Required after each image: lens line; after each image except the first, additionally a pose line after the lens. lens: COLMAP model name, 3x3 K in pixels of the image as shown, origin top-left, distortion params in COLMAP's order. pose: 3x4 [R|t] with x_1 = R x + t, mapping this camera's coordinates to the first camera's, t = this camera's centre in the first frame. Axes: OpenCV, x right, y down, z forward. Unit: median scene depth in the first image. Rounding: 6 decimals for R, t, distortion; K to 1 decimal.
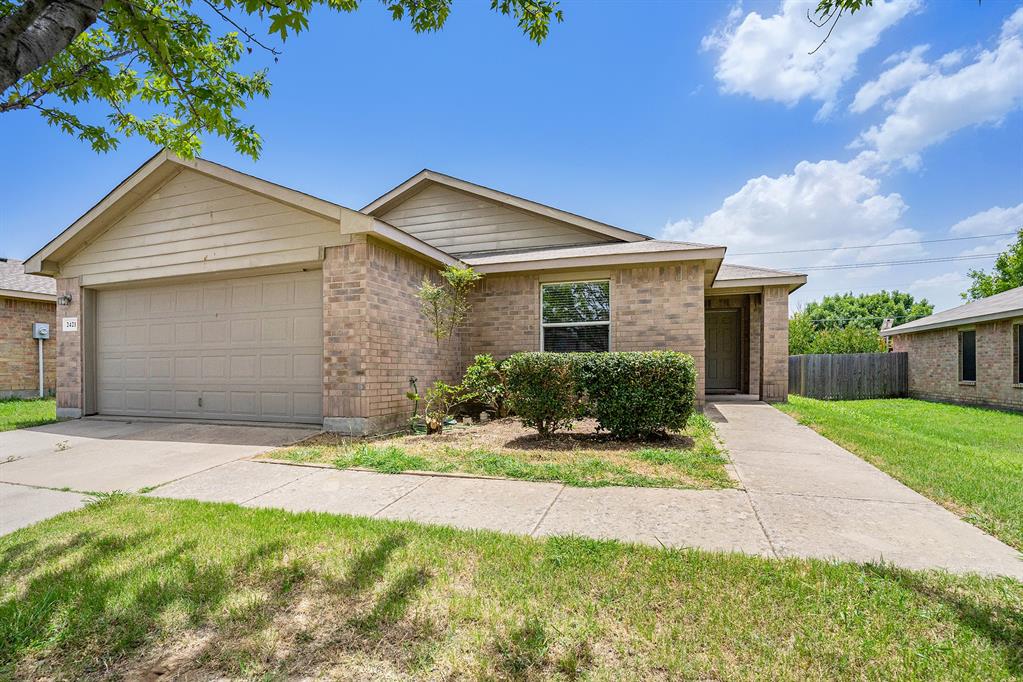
lens RADIAL K [[509.7, 0, 463.6], [0, 509.7, 350.8], [0, 0, 1]] dist [-0.074077, 0.027456]
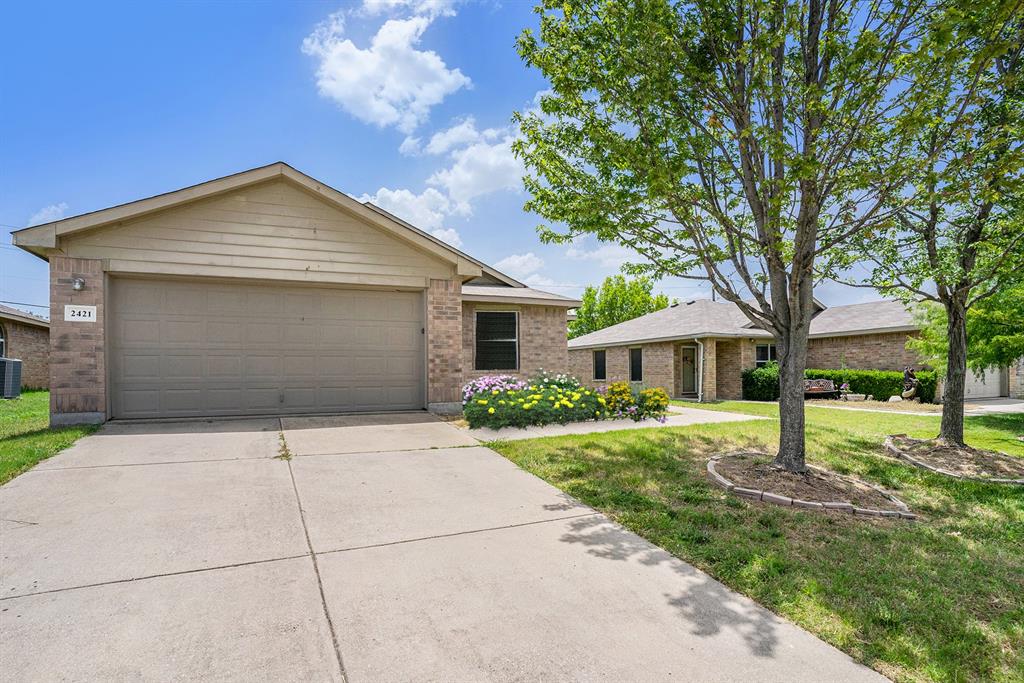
lens RADIAL K [[515.9, 0, 512.8], [0, 515.9, 347.6], [0, 0, 1]] dist [-0.079720, 0.029881]
pose [[0.717994, 0.035977, 0.695119, -0.848923], [-0.020252, 0.999320, -0.030802, 0.015566], [-0.695755, 0.008038, 0.718234, -0.121263]]
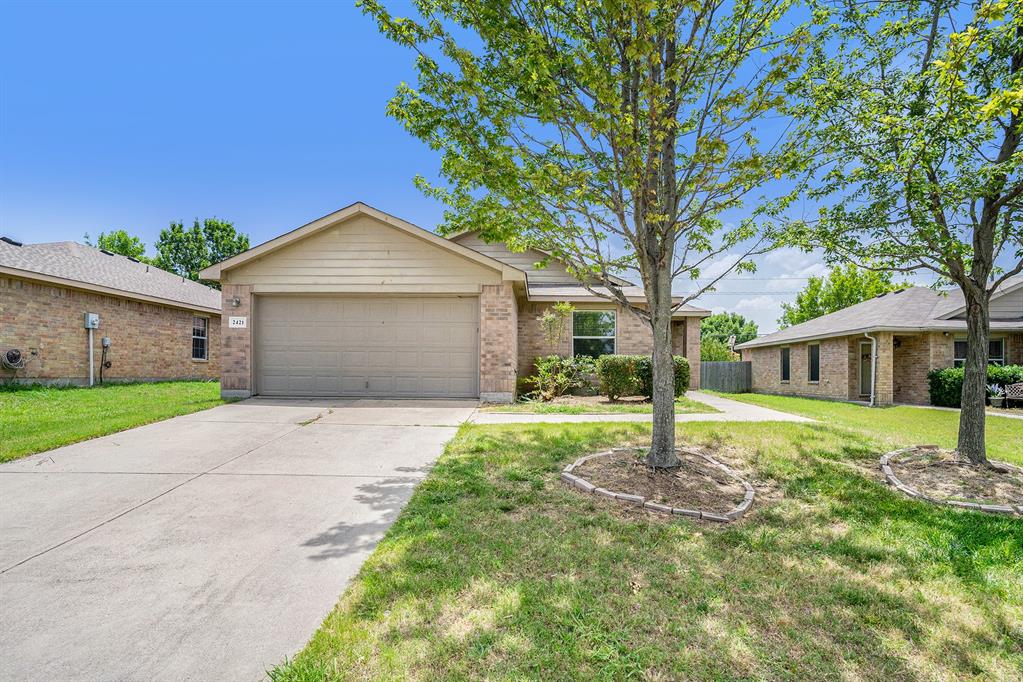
lens RADIAL K [[515.7, 0, 536.1], [0, 515.7, 340.0], [0, 0, 1]] dist [-0.091600, 0.030447]
pose [[0.935426, 0.036103, 0.351675, -0.536097], [-0.026583, 0.999139, -0.031862, 0.011135], [-0.352522, 0.020456, 0.935580, -0.443107]]
